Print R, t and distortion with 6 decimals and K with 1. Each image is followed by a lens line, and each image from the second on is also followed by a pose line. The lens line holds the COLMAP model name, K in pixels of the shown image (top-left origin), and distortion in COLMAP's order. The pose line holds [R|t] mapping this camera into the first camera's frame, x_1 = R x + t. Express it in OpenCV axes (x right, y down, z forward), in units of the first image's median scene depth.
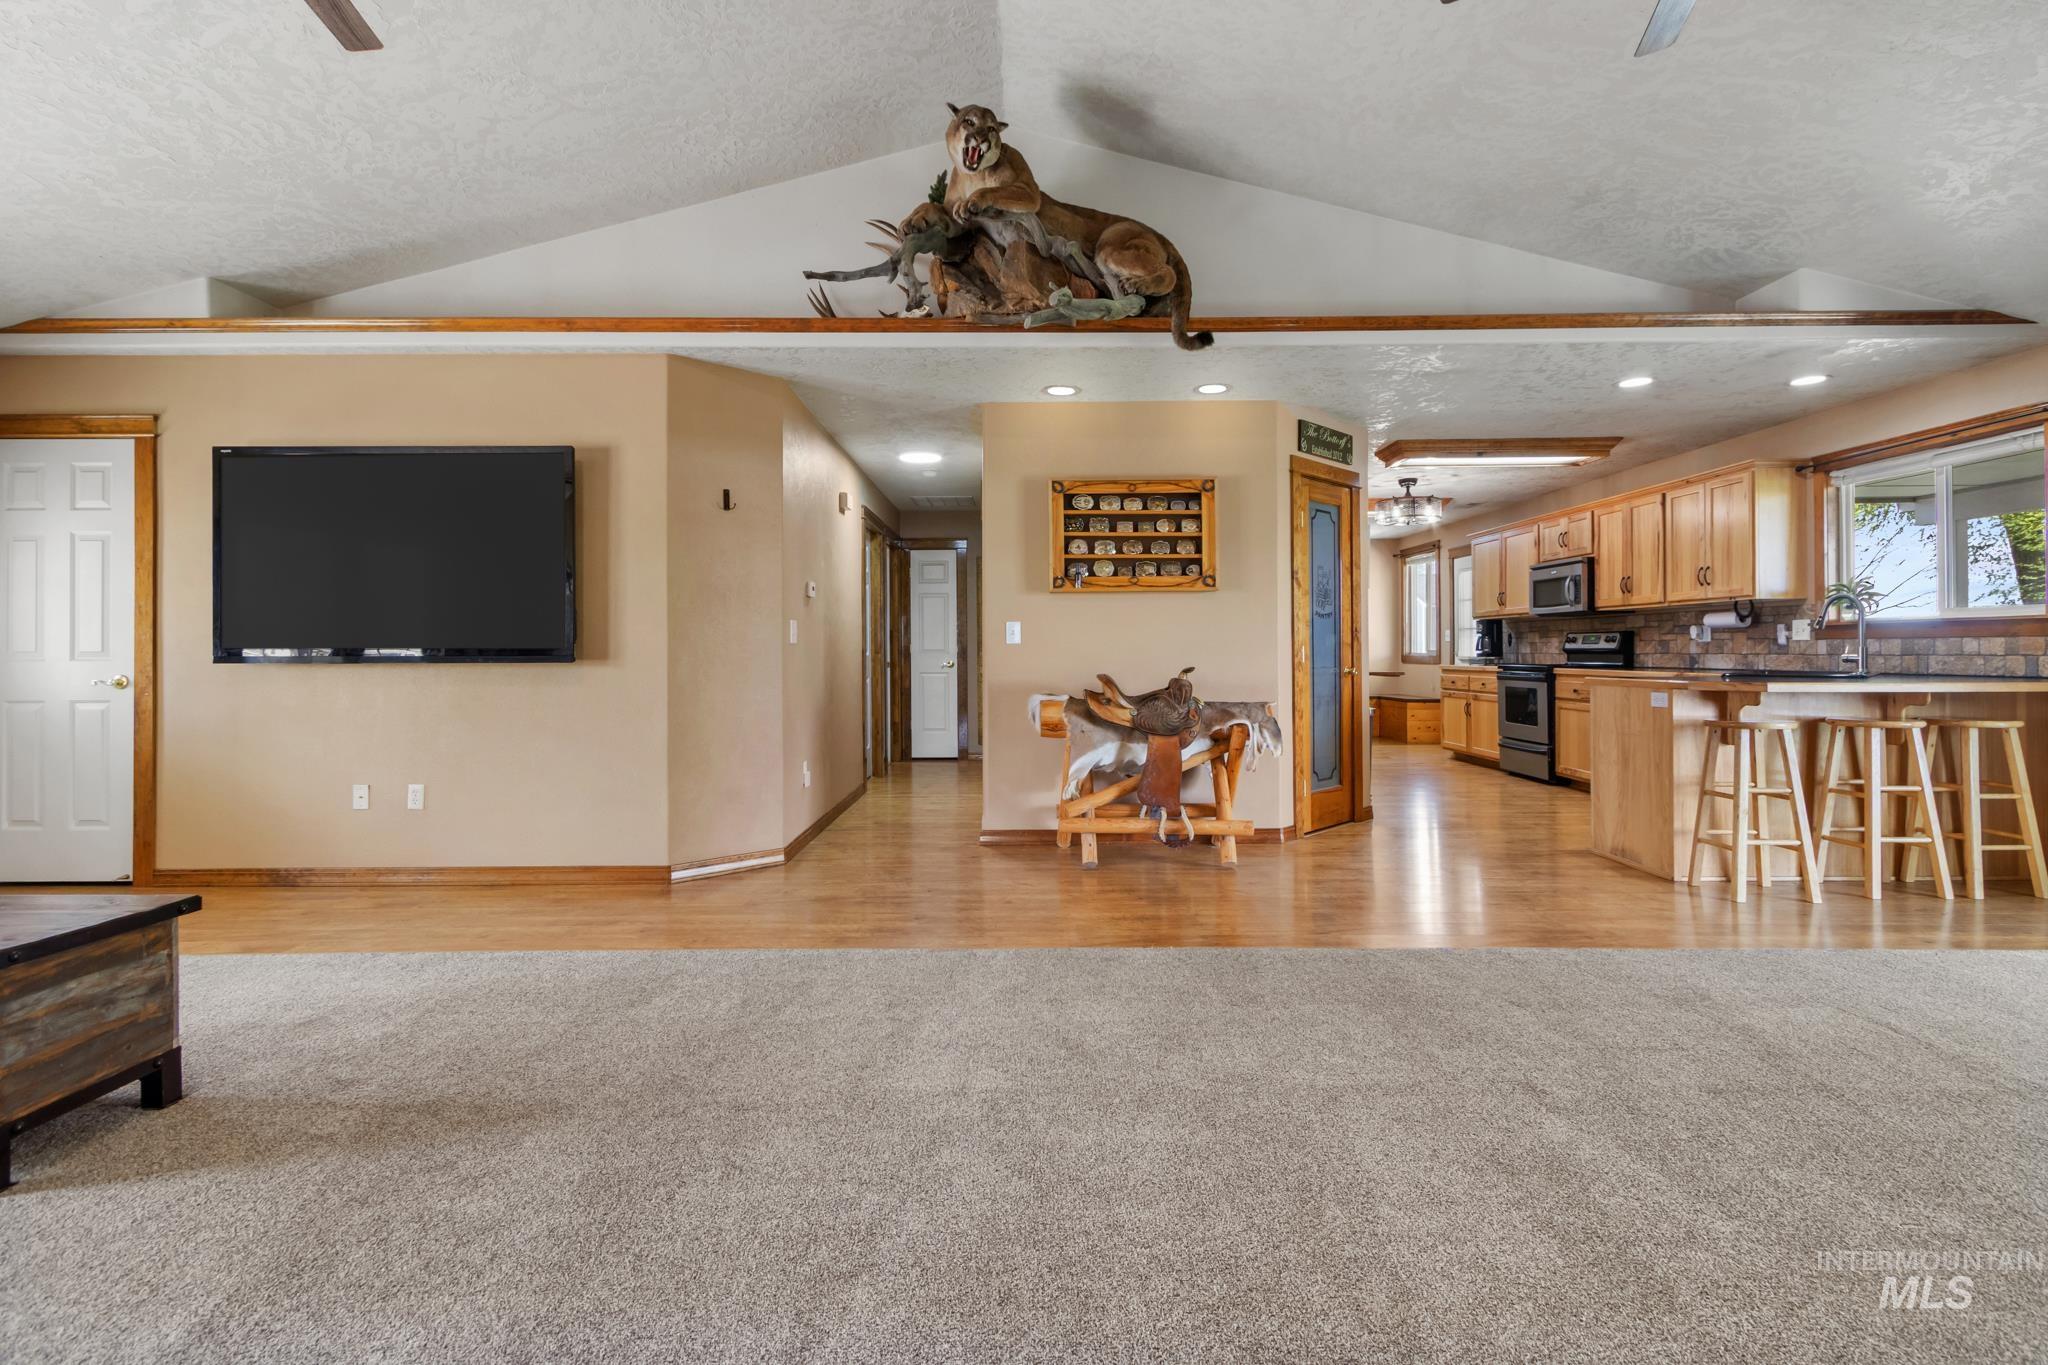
lens RADIAL K [[953.5, 0, 1009.7], [0, 953.5, 650.1], [0, 0, 1]] dist [0.011132, -0.004533]
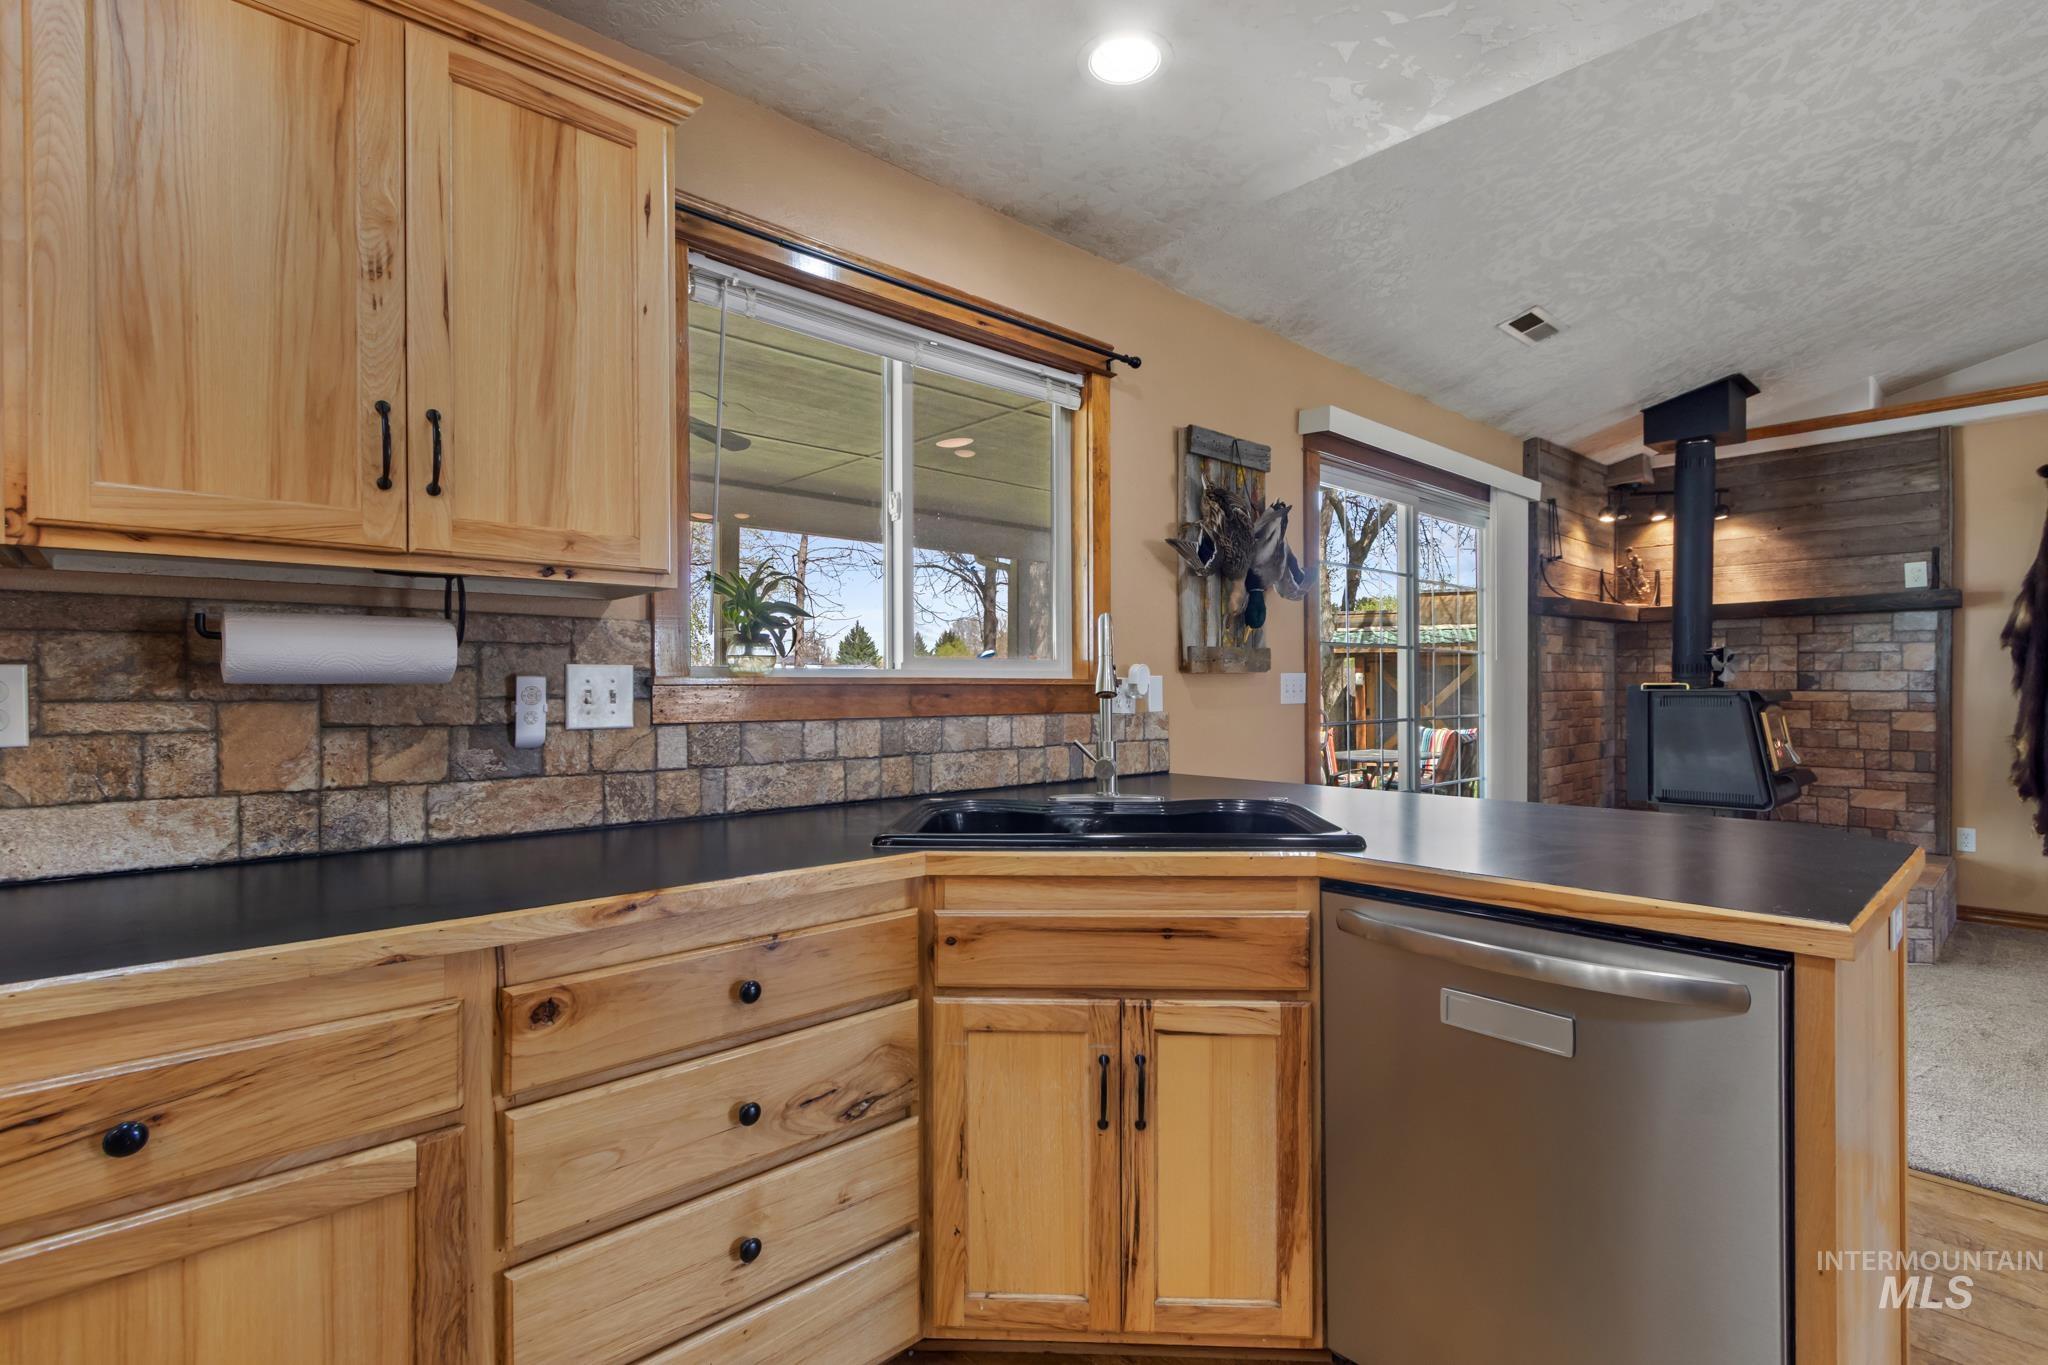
lens RADIAL K [[953.5, 0, 1026.5], [0, 953.5, 692.2], [0, 0, 1]] dist [0.011132, -0.004533]
pose [[-0.685946, 0.002225, 0.727649, 0.516593], [0.004196, 0.999991, 0.000898, -0.022965], [-0.727640, 0.003669, -0.685949, 1.156238]]
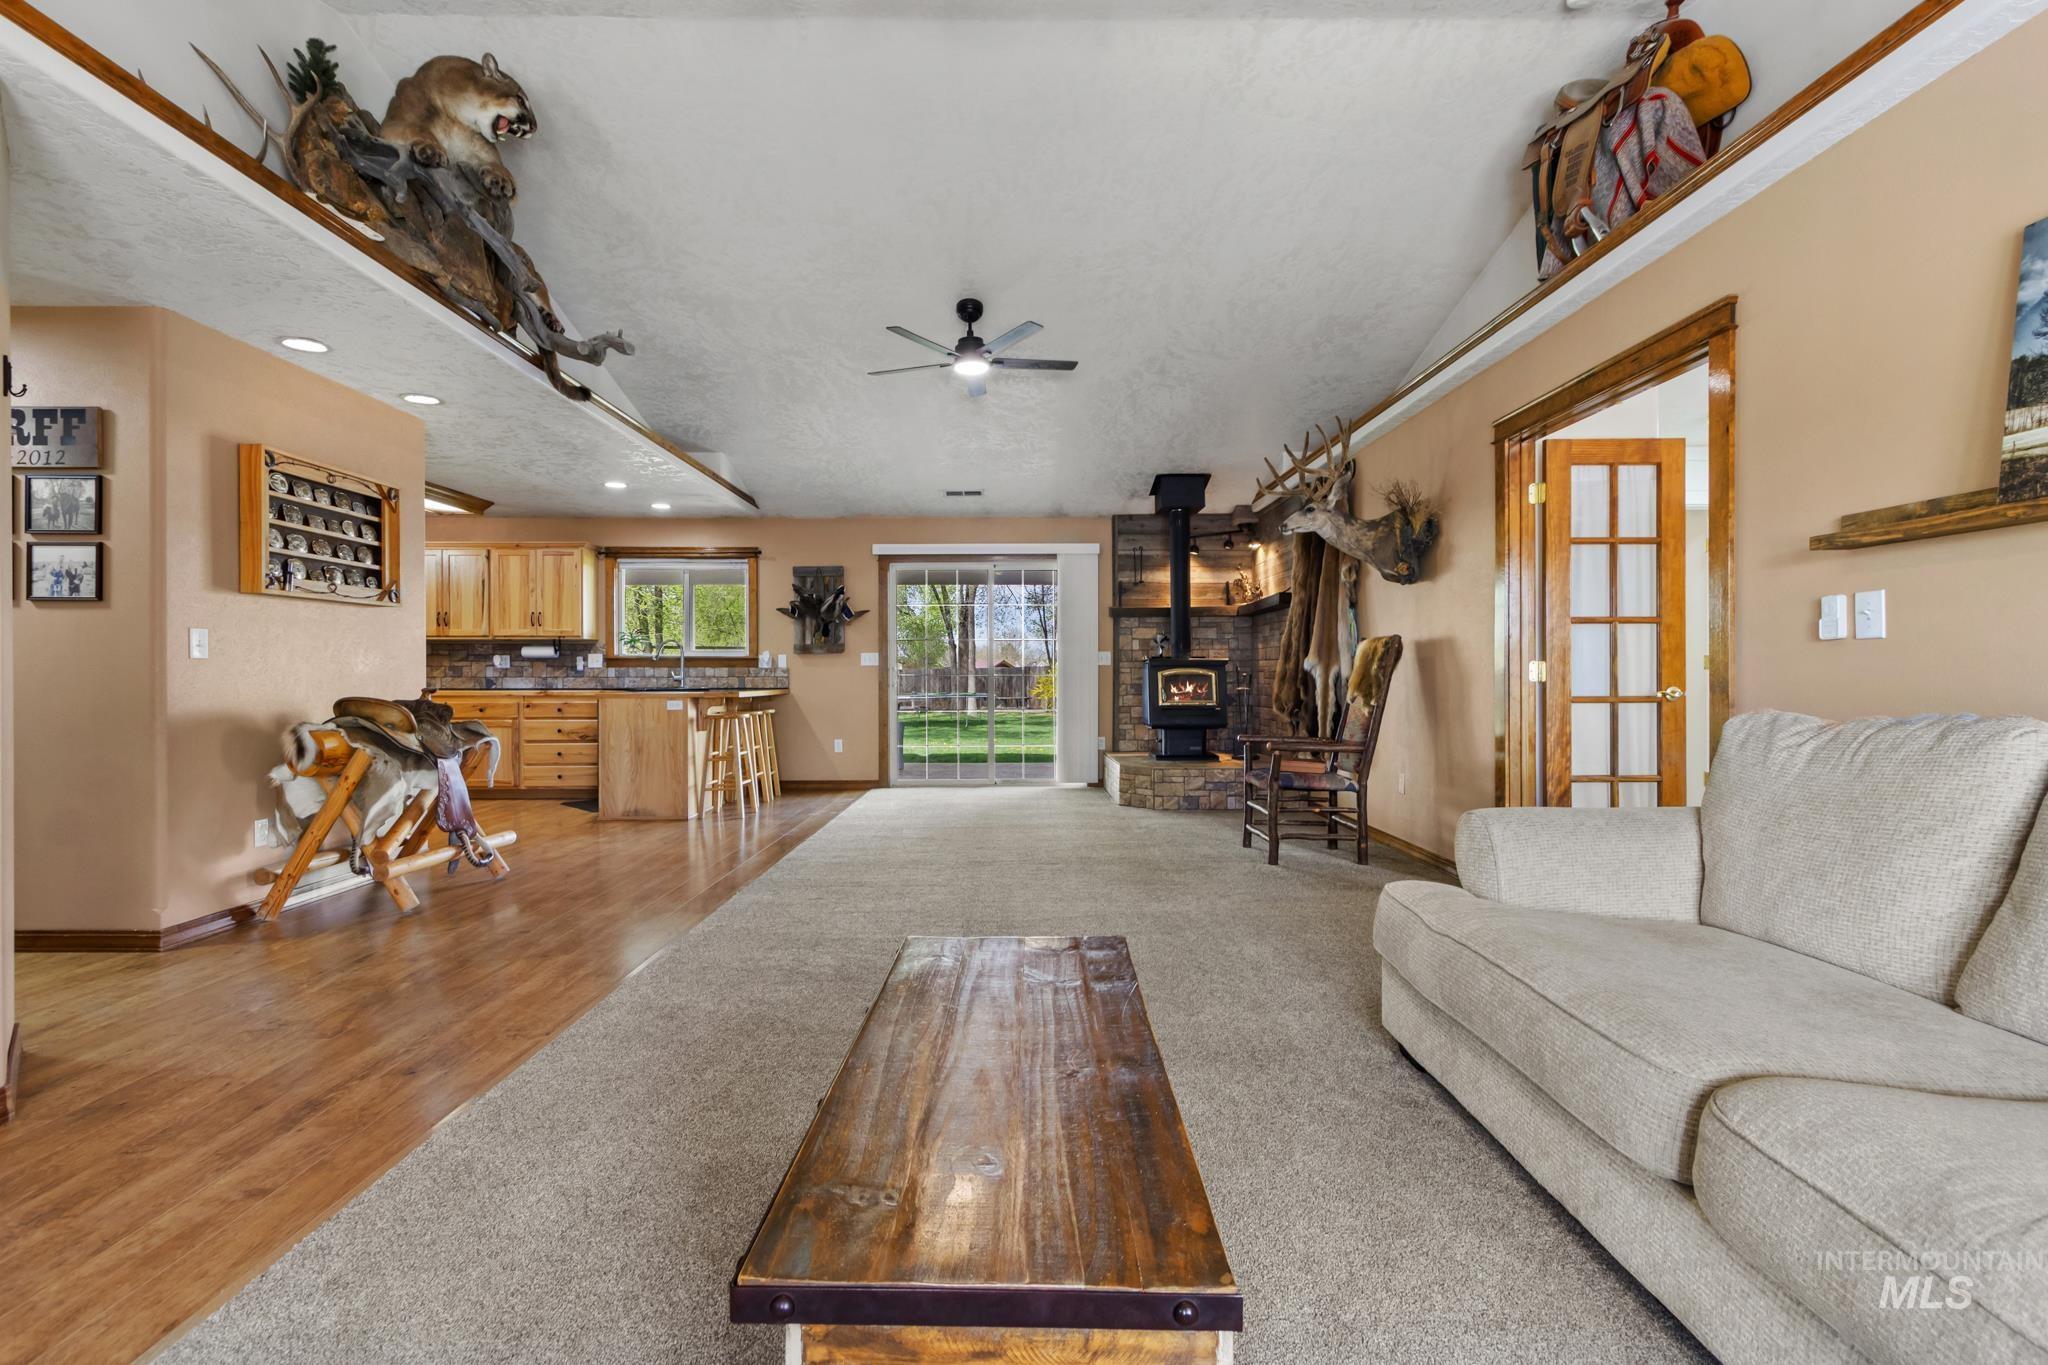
lens RADIAL K [[953.5, 0, 1035.4], [0, 953.5, 679.3], [0, 0, 1]] dist [0.011132, -0.004533]
pose [[-0.028220, -0.000159, 0.999602, -0.702216], [0.000157, 1.000000, 0.000164, 0.007982], [-0.999602, 0.000162, -0.028220, 0.371386]]
